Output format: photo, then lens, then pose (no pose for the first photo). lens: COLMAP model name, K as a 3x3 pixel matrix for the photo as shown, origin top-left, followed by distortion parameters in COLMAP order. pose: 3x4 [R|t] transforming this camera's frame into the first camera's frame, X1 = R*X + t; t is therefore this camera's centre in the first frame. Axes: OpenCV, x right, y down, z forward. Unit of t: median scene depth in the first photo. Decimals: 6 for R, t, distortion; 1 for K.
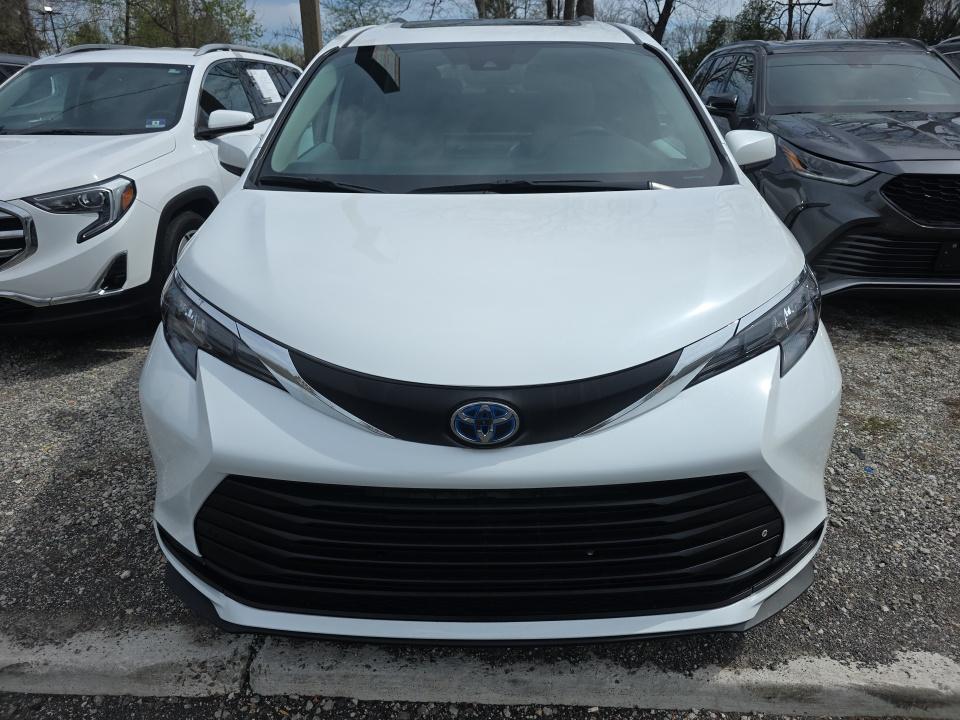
lens RADIAL K [[643.5, 0, 476.6], [0, 643.5, 361.7], [0, 0, 1]] dist [0.026257, -0.025180]
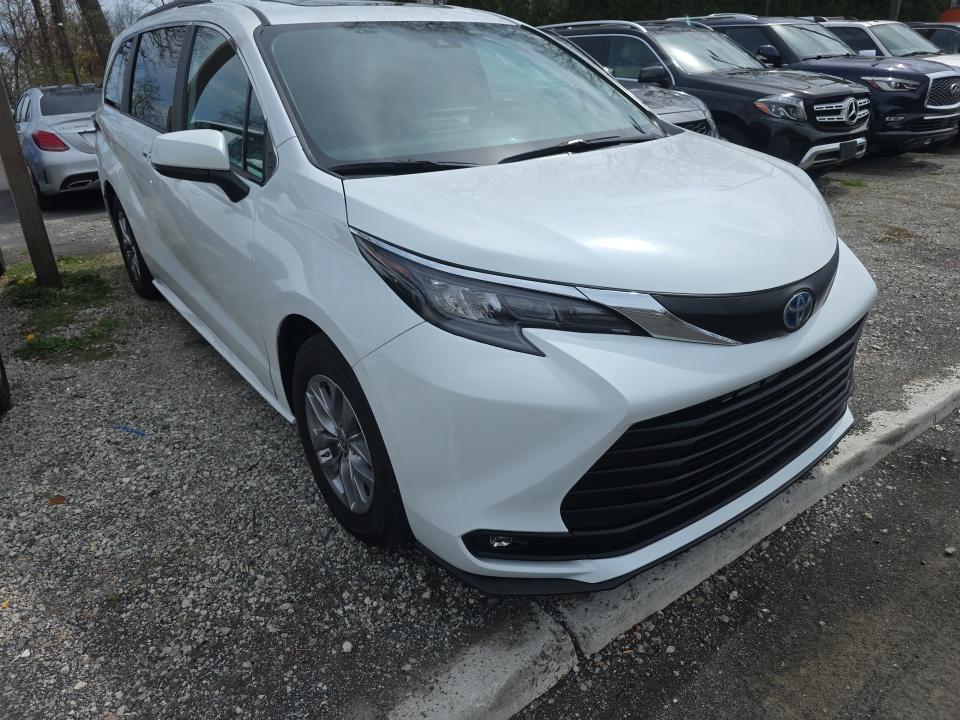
lens RADIAL K [[643.5, 0, 476.3], [0, 643.5, 355.4], [0, 0, 1]] dist [0.026257, -0.025180]
pose [[0.795495, -0.267034, 0.543949, -0.914396], [0.266921, 0.960302, 0.081073, -0.069279], [-0.544005, 0.080698, 0.835193, 0.212548]]
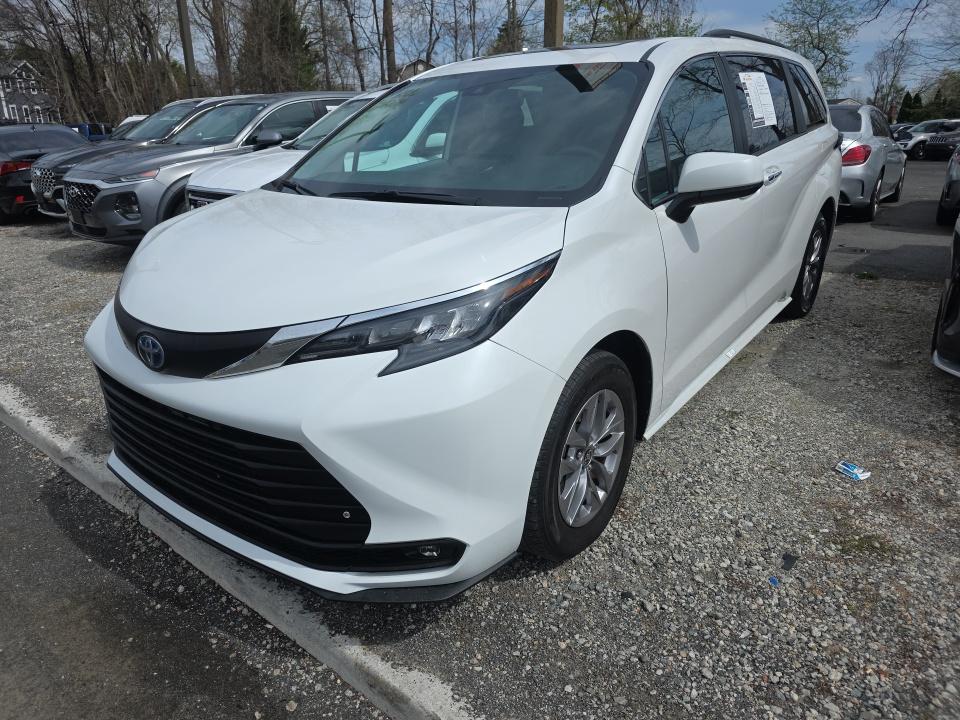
lens RADIAL K [[643.5, 0, 479.4], [0, 643.5, 359.6], [0, 0, 1]] dist [0.026257, -0.025180]
pose [[0.799505, 0.196386, -0.567648, 1.052957], [-0.215247, 0.975951, 0.034479, -0.067319], [0.560767, 0.094618, 0.822549, 0.183375]]
